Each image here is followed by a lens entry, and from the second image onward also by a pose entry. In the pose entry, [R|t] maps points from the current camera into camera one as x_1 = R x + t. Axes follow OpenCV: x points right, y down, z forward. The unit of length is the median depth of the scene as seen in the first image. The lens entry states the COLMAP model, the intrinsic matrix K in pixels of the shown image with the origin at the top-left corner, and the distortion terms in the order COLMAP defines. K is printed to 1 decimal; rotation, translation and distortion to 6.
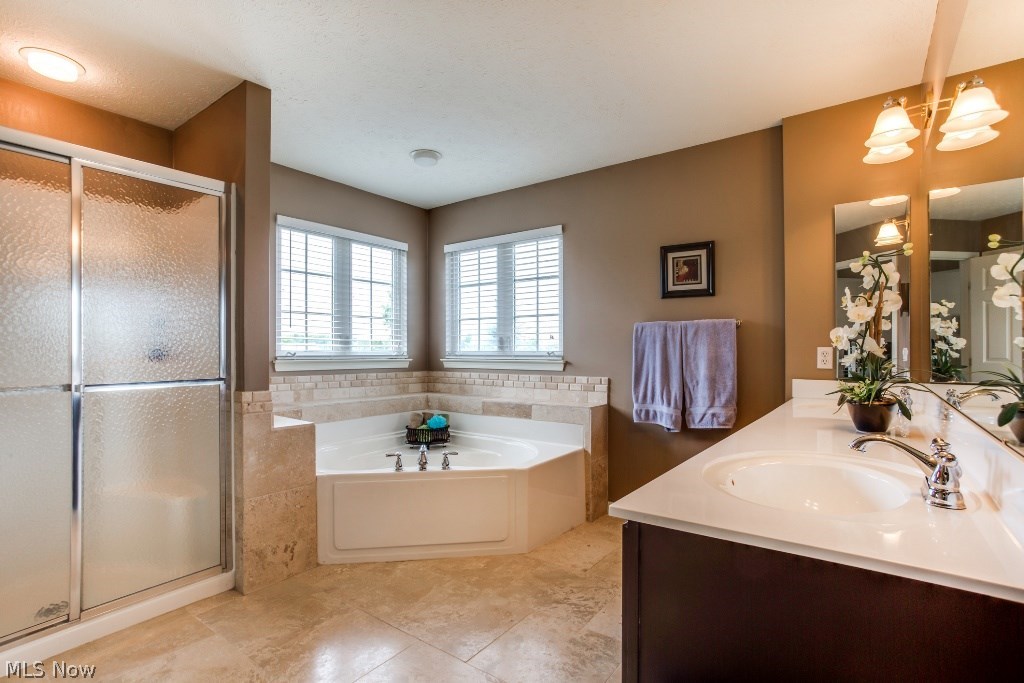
lens RADIAL K [[494.9, 0, 508.6], [0, 494.9, 343.9], [0, 0, 1]] dist [-0.027873, 0.006065]
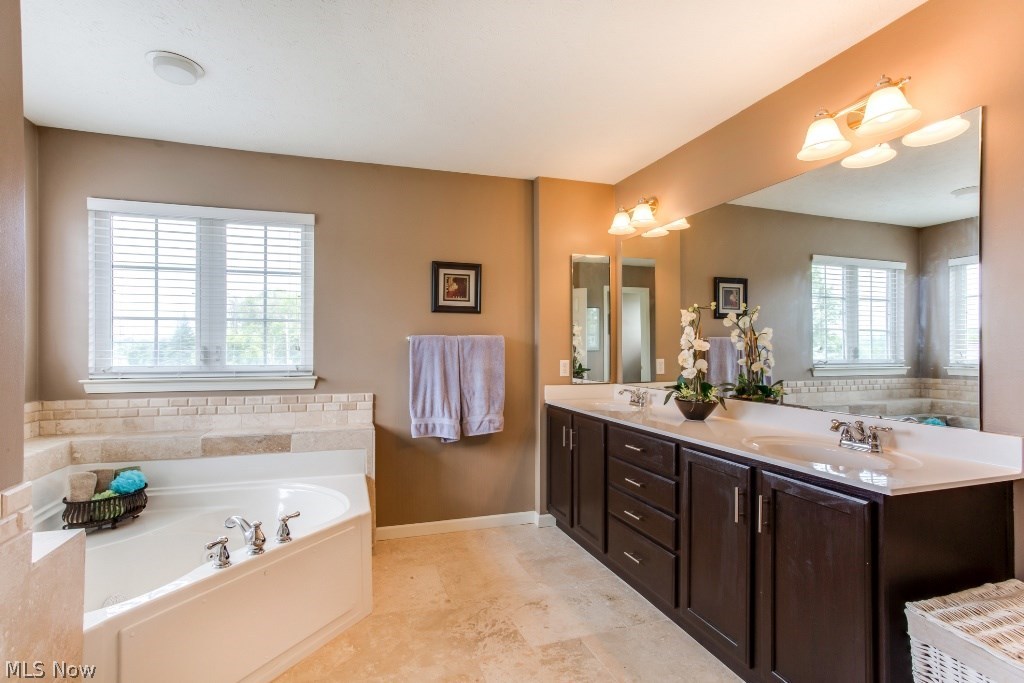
lens RADIAL K [[494.9, 0, 507.4], [0, 494.9, 346.8], [0, 0, 1]] dist [-0.027873, 0.006065]
pose [[0.586302, 0.006579, 0.810066, -0.423085], [-0.009598, 0.999953, -0.001175, -0.021144], [-0.810036, -0.007086, 0.586338, 0.278708]]
